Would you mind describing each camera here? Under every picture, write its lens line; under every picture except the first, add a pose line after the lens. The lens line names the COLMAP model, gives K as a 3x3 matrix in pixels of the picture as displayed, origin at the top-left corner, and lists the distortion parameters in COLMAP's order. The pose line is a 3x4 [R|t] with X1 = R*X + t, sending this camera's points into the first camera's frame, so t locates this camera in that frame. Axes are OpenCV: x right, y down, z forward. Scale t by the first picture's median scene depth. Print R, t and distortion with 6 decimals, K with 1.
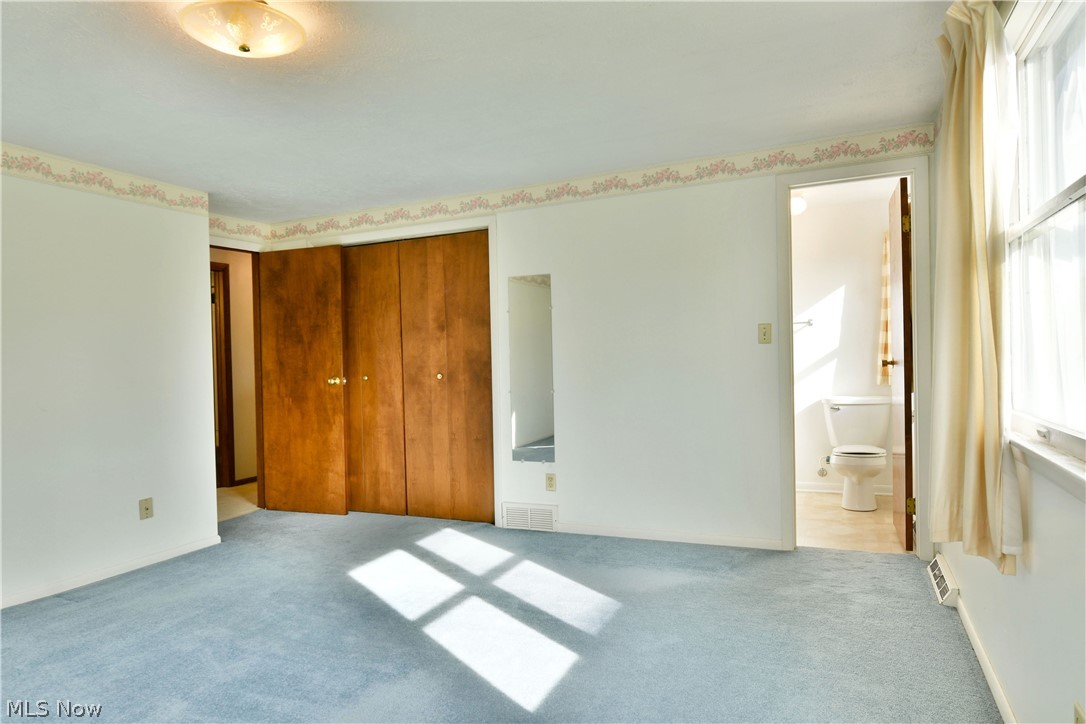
lens RADIAL K [[678.2, 0, 538.3], [0, 678.2, 355.8], [0, 0, 1]] dist [-0.002577, -0.007124]
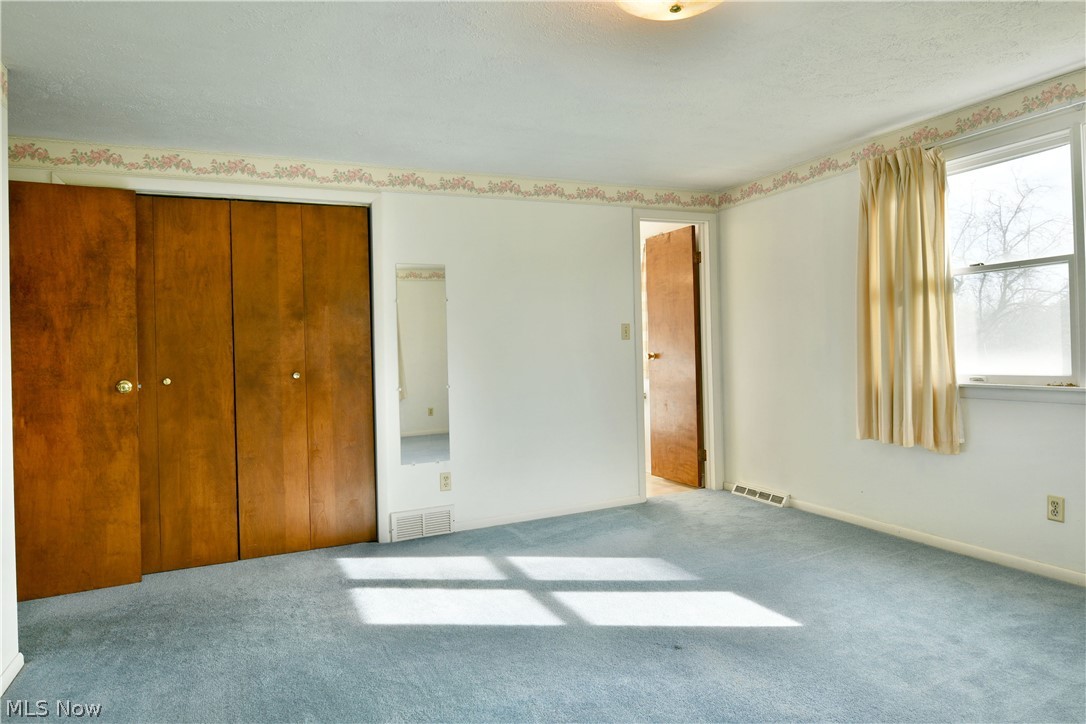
lens RADIAL K [[668.1, 0, 543.1], [0, 668.1, 344.3], [0, 0, 1]] dist [-0.001720, -0.001732]
pose [[0.646085, 0.015633, 0.763105, -0.560640], [0.013172, 0.999413, -0.031627, 0.021960], [-0.763152, 0.030486, 0.645500, 0.253799]]
